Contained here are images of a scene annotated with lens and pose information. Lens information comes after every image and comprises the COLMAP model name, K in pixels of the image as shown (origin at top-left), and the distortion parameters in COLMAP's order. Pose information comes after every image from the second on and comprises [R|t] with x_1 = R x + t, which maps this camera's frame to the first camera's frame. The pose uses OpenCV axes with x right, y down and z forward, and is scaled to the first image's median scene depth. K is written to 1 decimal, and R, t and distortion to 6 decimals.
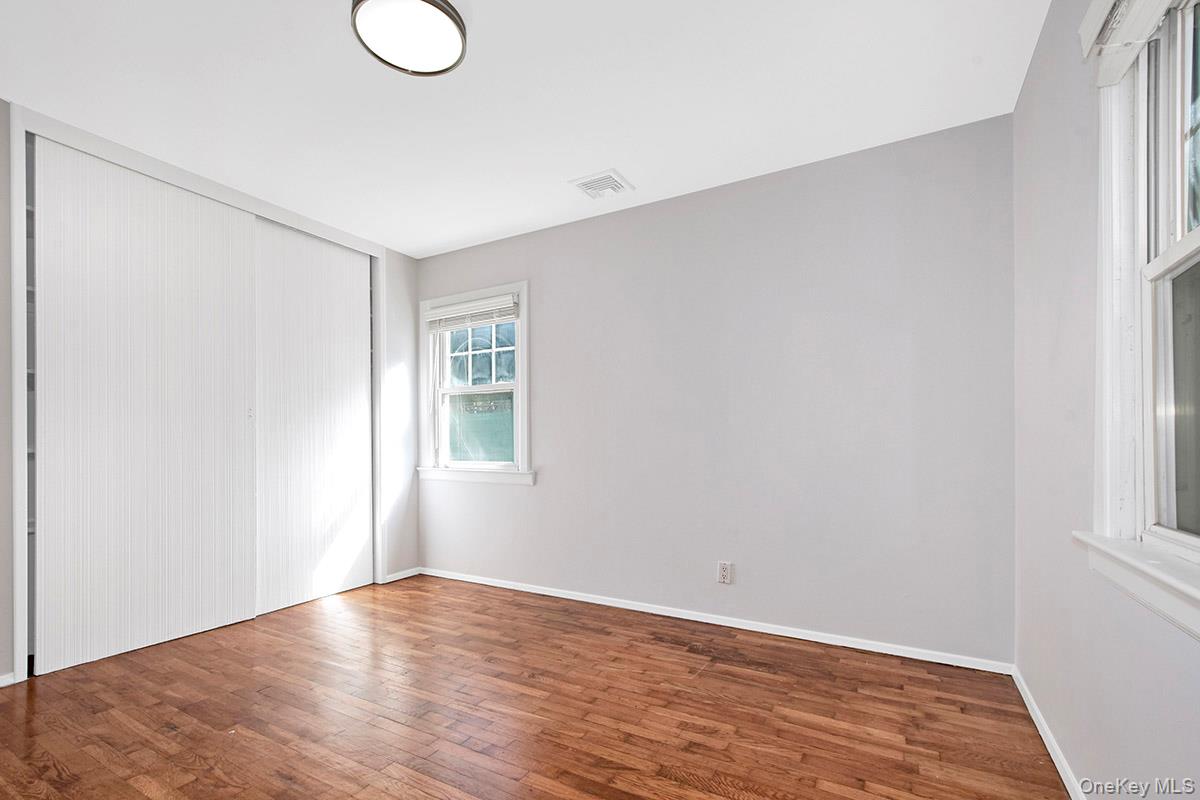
lens RADIAL K [[528.8, 0, 595.4], [0, 528.8, 373.6], [0, 0, 1]] dist [0.031886, -0.000055]
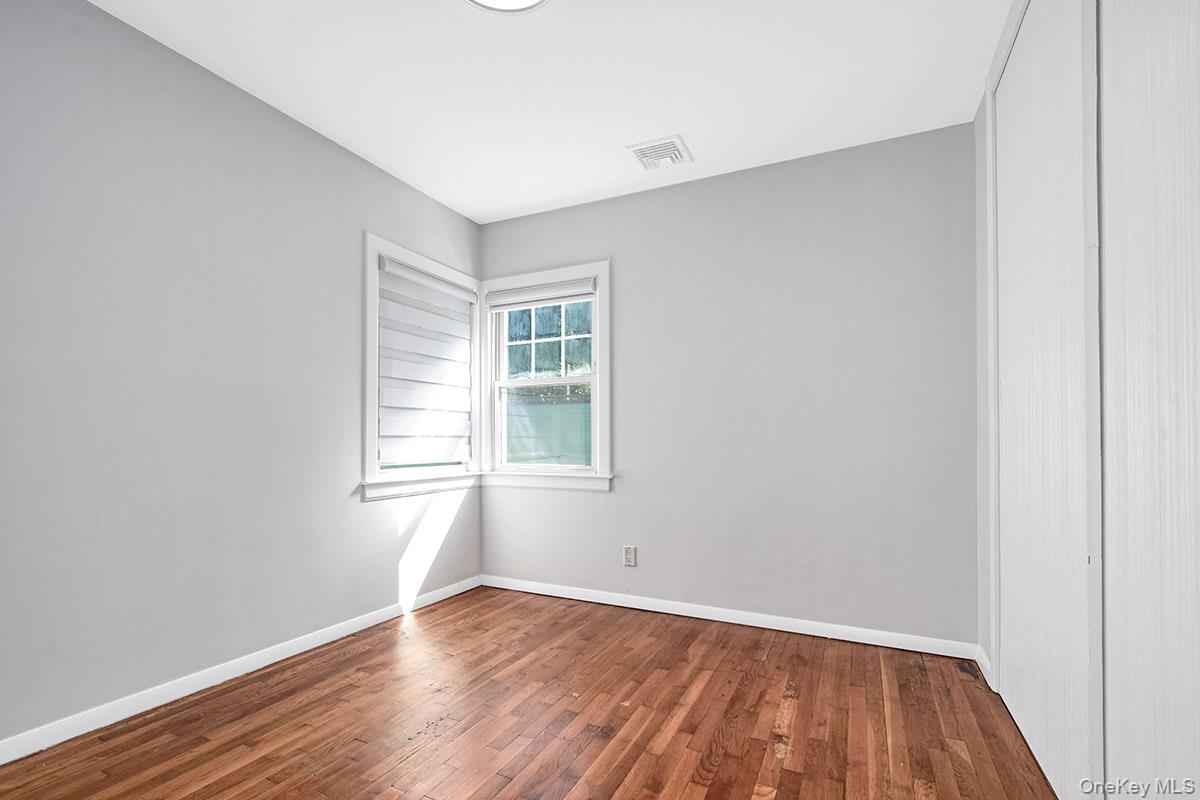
lens RADIAL K [[533.4, 0, 603.9], [0, 533.4, 426.2], [0, 0, 1]] dist [-0.000866, 0.000093]
pose [[0.997255, 0.007499, 0.073658, -0.183311], [-0.014750, 0.995037, 0.098408, 0.011820], [-0.072554, -0.099224, 0.992416, 0.110522]]
